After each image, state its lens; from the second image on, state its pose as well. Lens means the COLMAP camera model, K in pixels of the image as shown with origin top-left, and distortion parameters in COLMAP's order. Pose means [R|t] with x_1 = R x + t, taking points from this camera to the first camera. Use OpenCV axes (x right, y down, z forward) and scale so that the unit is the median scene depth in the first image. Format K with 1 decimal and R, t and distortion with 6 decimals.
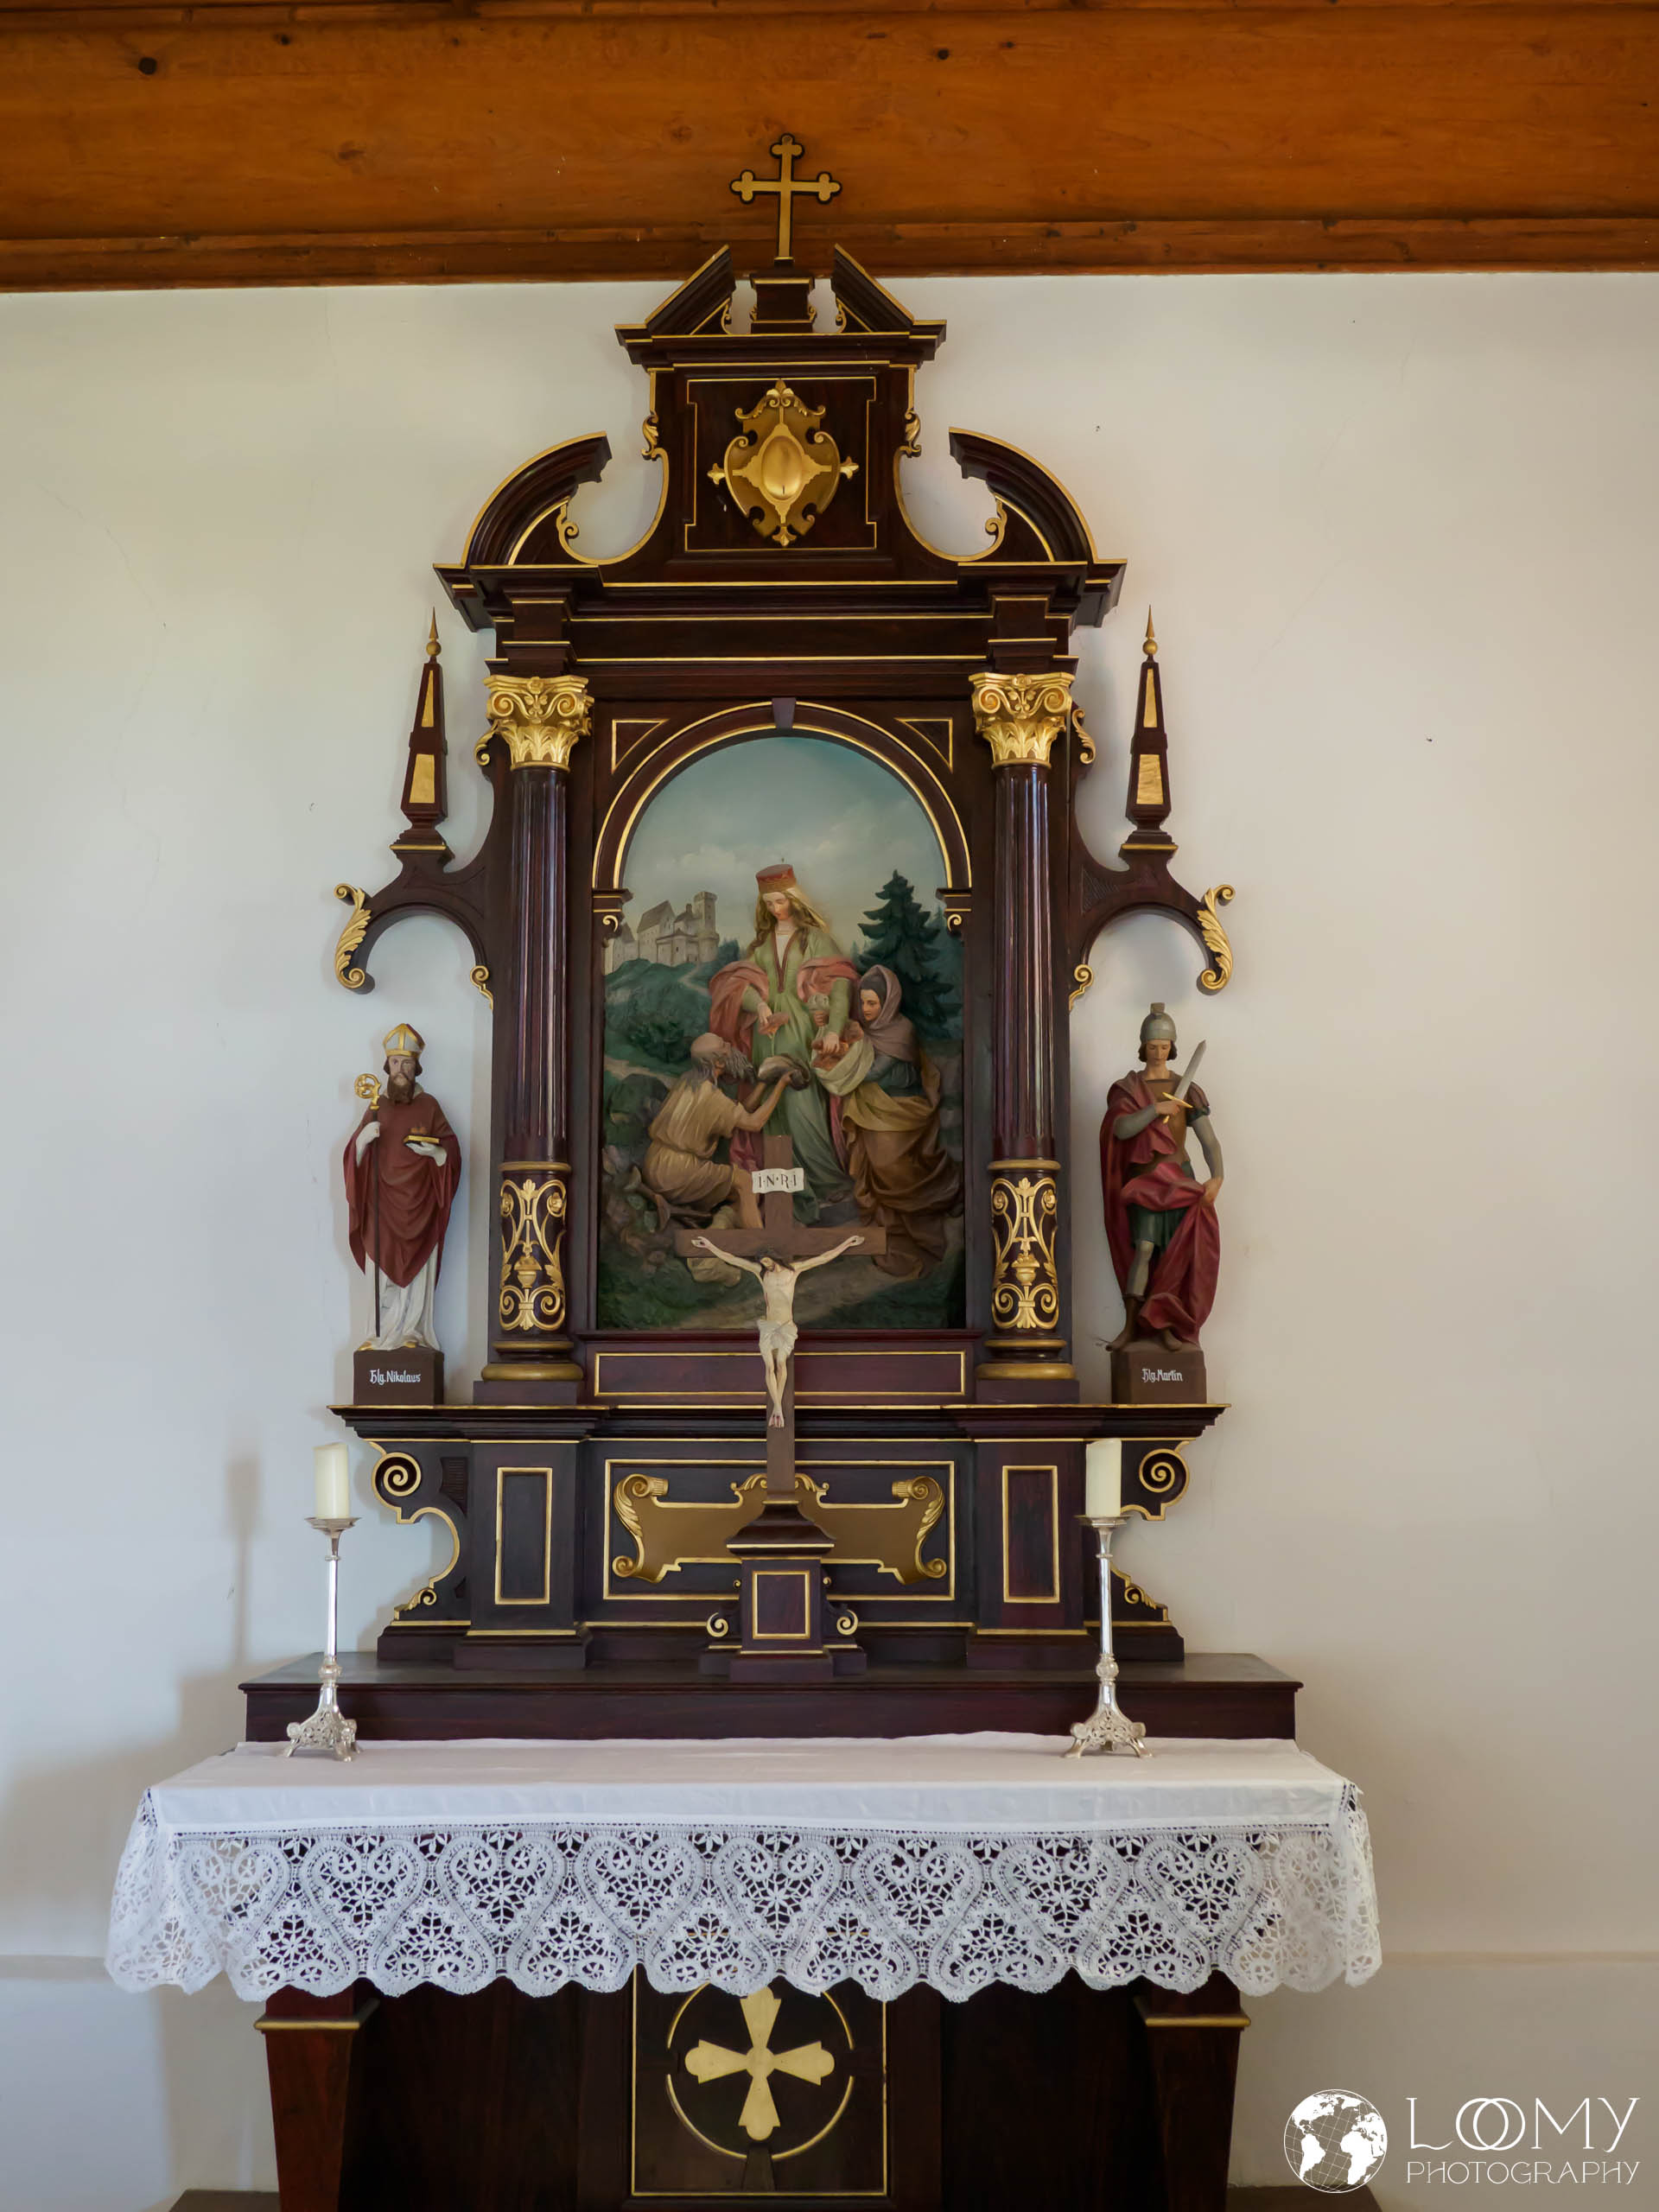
lens RADIAL K [[2633.8, 0, 827.4], [0, 2633.8, 1114.1], [0, 0, 1]] dist [-0.029036, 0.000000]
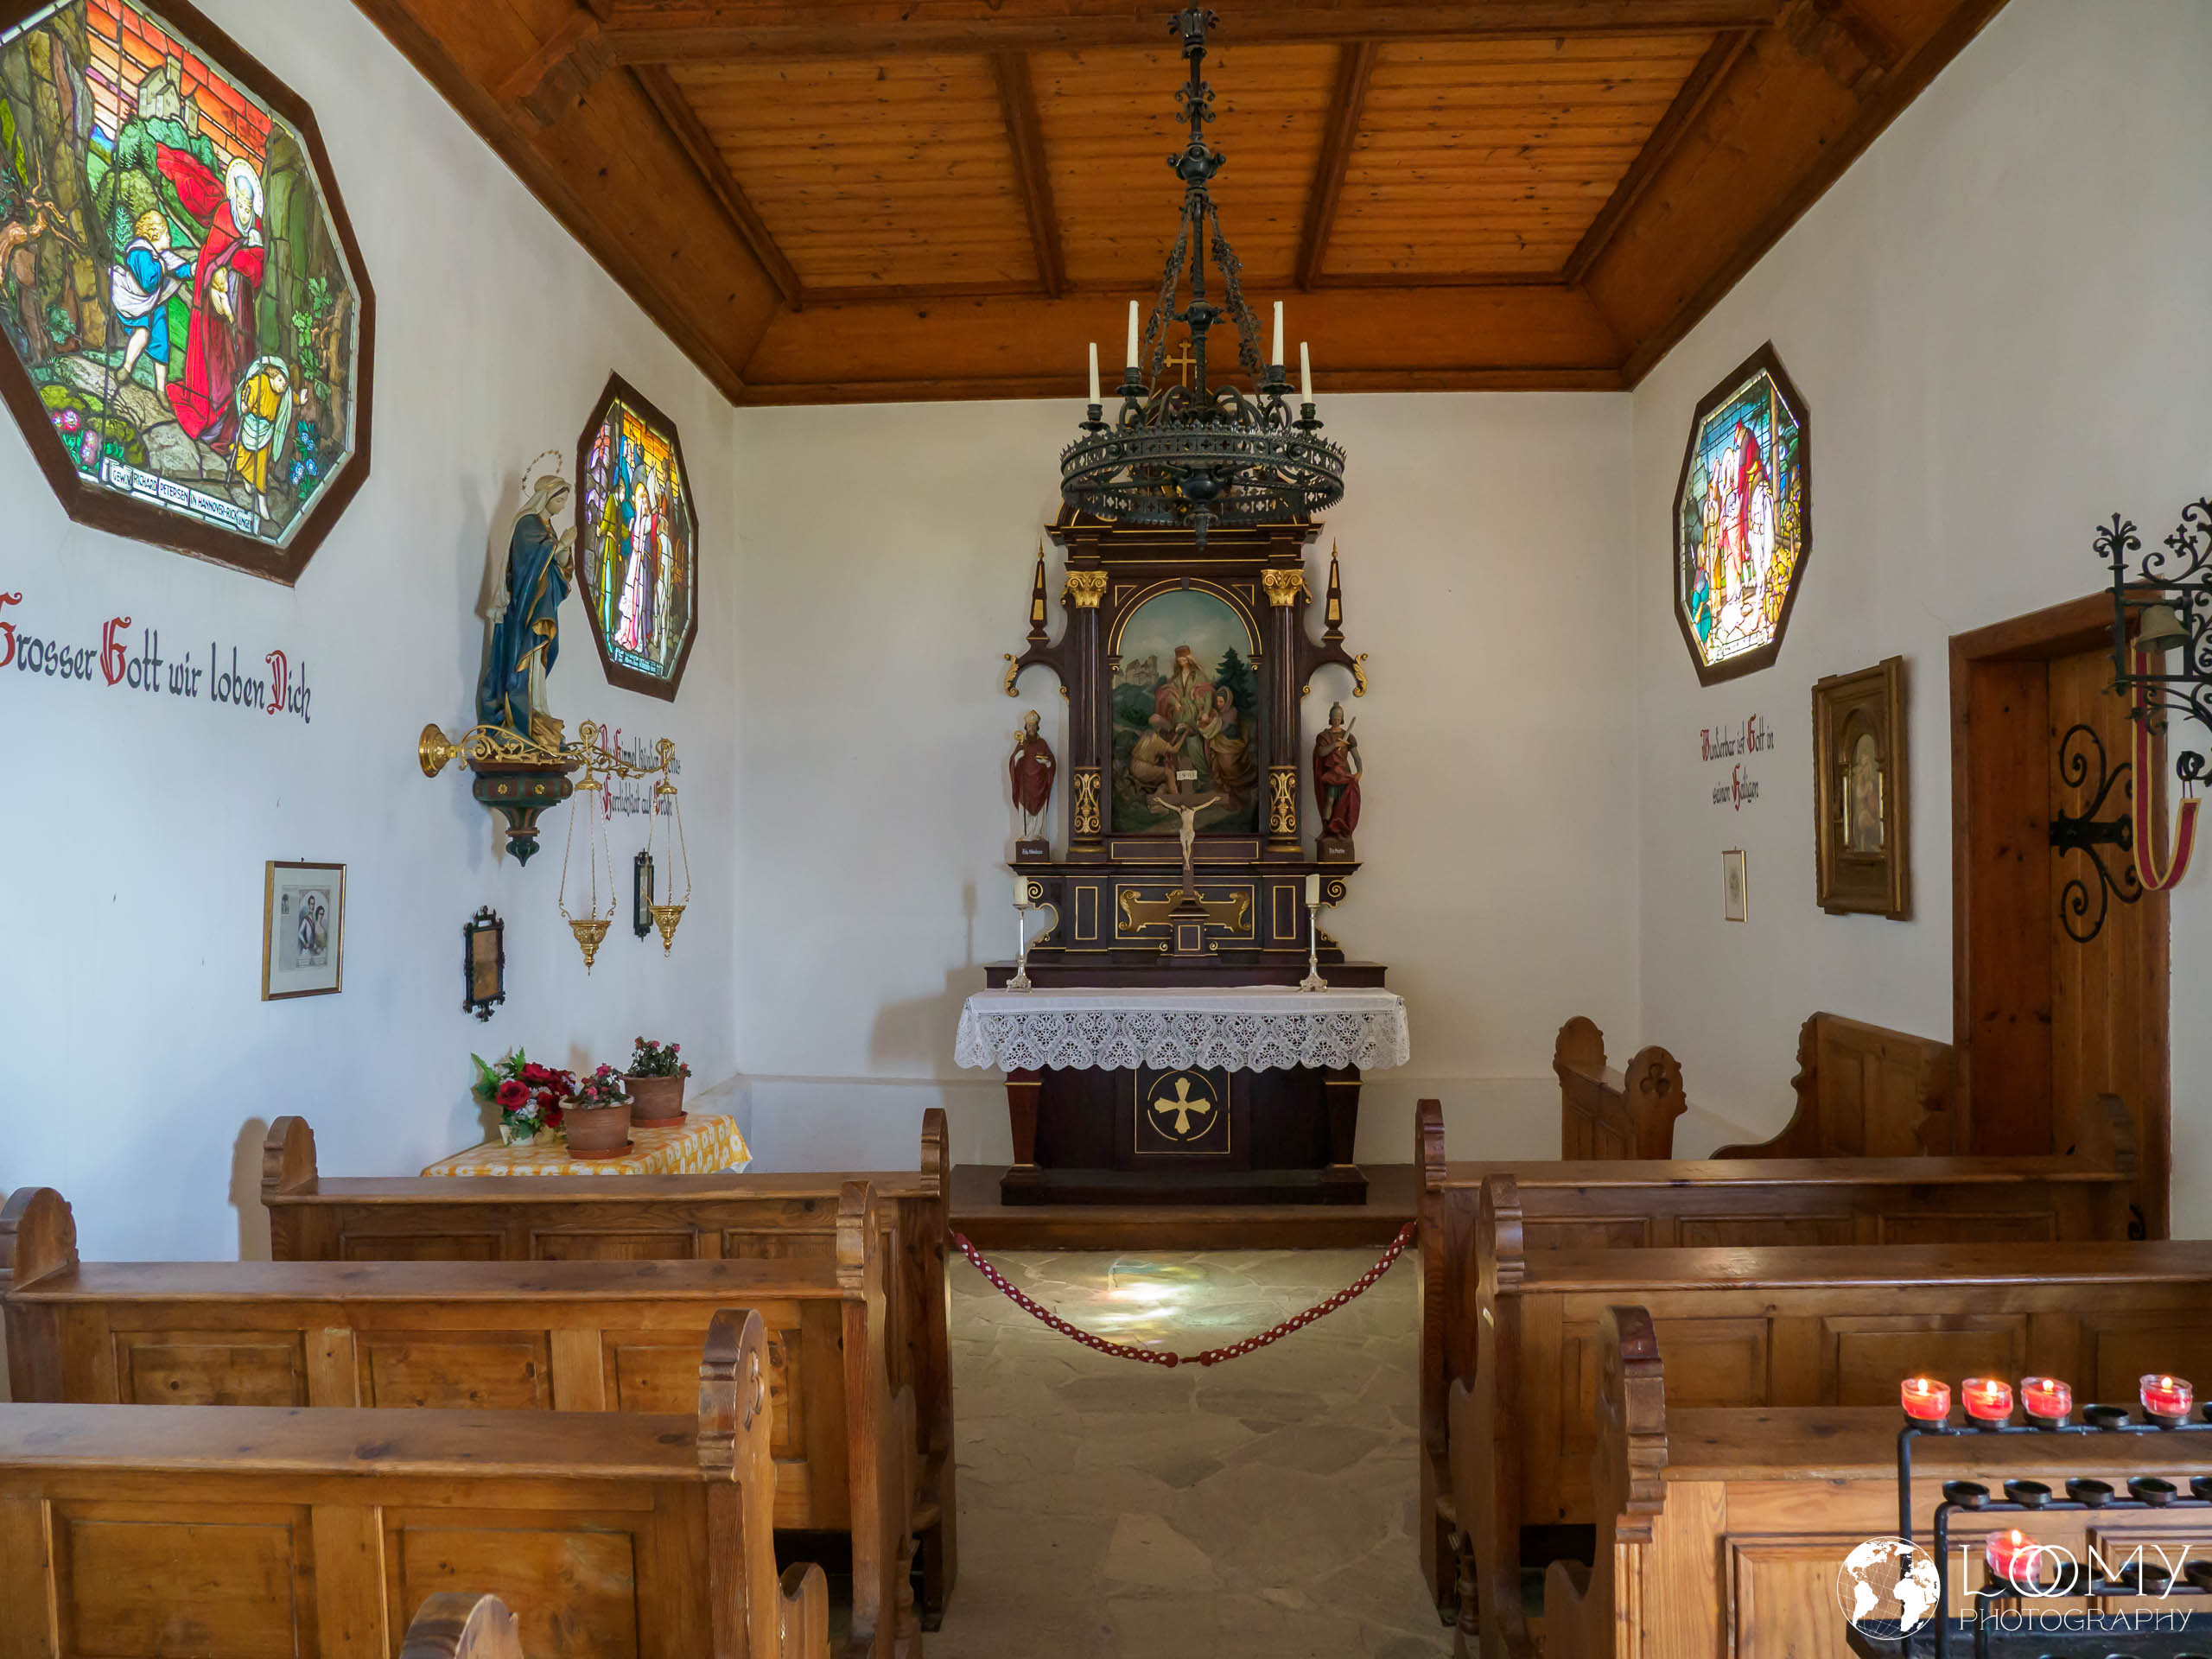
lens RADIAL K [[1571.0, 0, 1113.4], [0, 1571.0, 825.7], [0, 0, 1]] dist [-0.082912, 0.015642]
pose [[0.999613, -0.000400, -0.027820, -0.044926], [0.002612, 0.996828, 0.079545, -0.044875], [0.027700, -0.079587, 0.996443, -0.500940]]
